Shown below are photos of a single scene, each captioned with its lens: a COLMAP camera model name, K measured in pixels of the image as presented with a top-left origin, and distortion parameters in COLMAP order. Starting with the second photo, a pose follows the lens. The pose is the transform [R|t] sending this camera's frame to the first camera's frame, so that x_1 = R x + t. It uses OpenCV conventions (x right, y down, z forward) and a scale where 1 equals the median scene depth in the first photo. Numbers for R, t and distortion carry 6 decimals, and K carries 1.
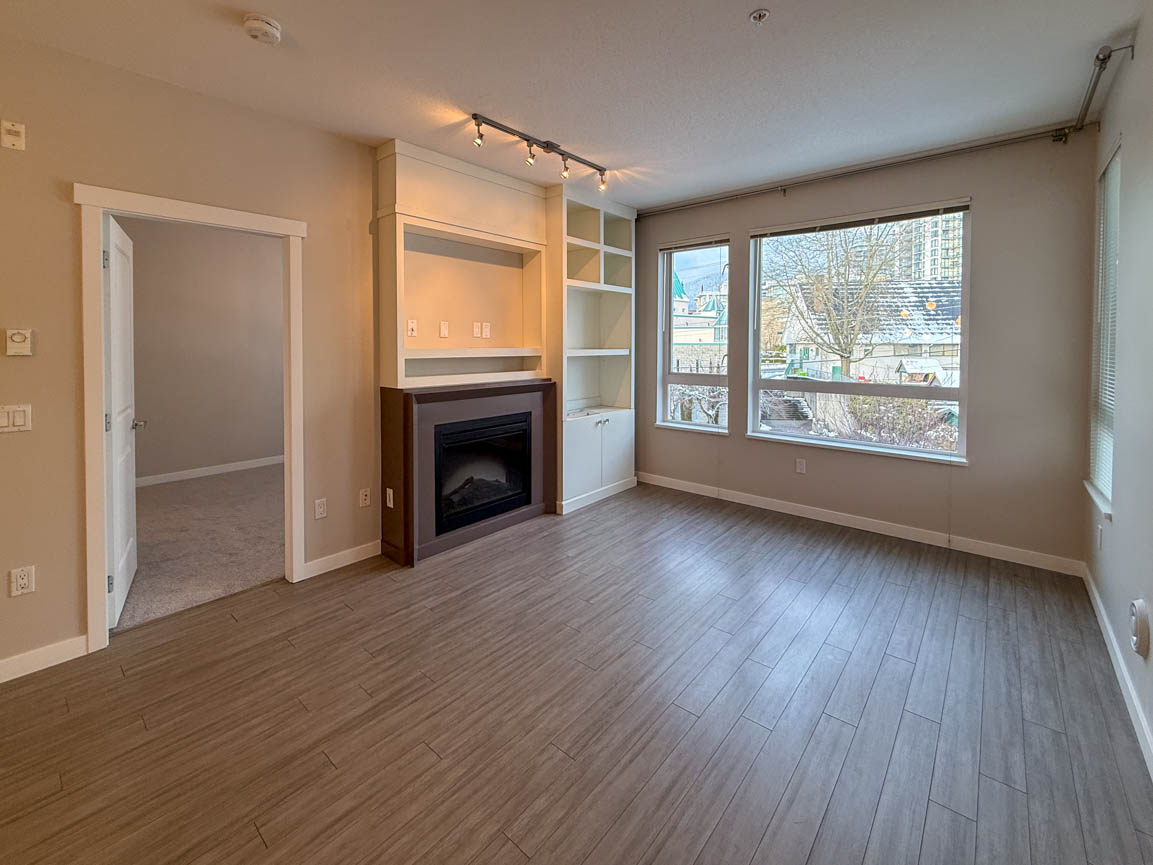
lens RADIAL K [[505.4, 0, 572.6], [0, 505.4, 353.1], [0, 0, 1]] dist [-0.000514, -0.000123]
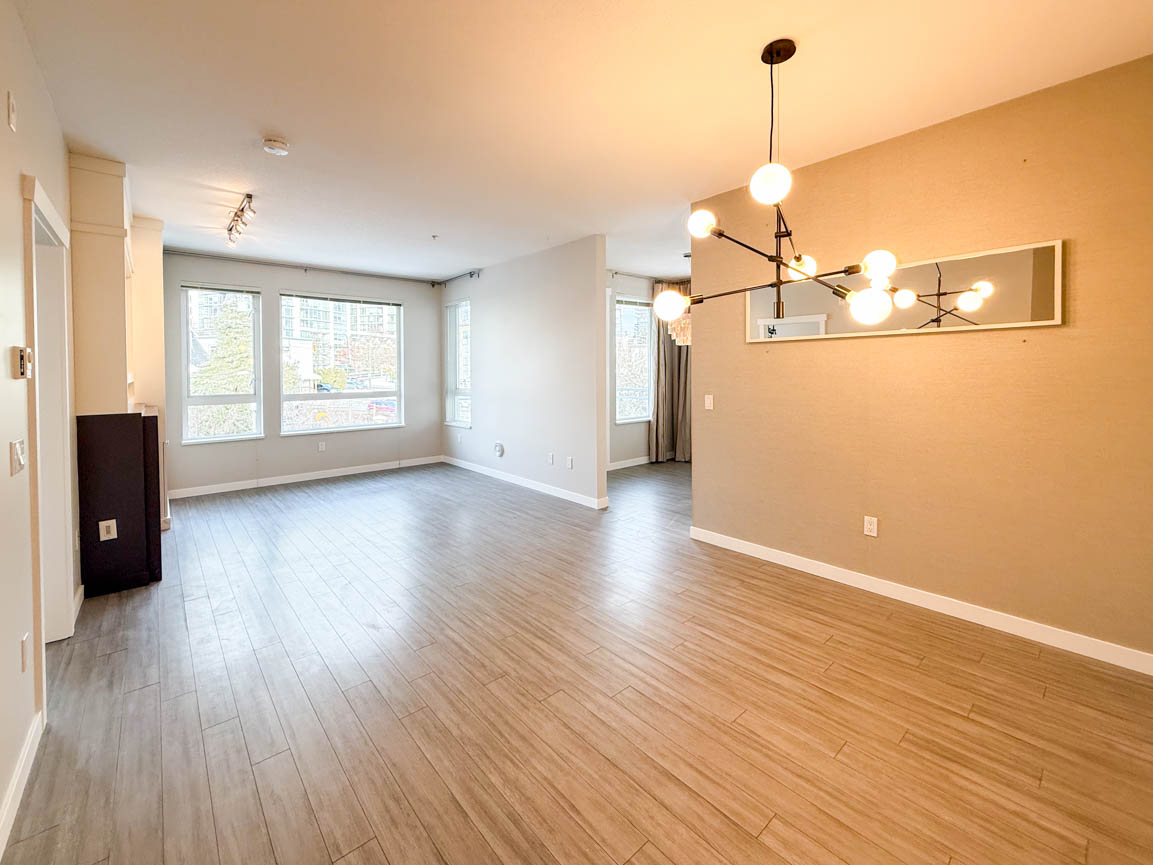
lens RADIAL K [[477.4, 0, 578.9], [0, 477.4, 372.1], [0, 0, 1]] dist [-0.000390, -0.000097]
pose [[0.139239, -0.005733, 0.990242, -1.102302], [0.026842, 0.999638, 0.002013, 0.009977], [-0.989895, 0.026300, 0.139343, -0.015638]]
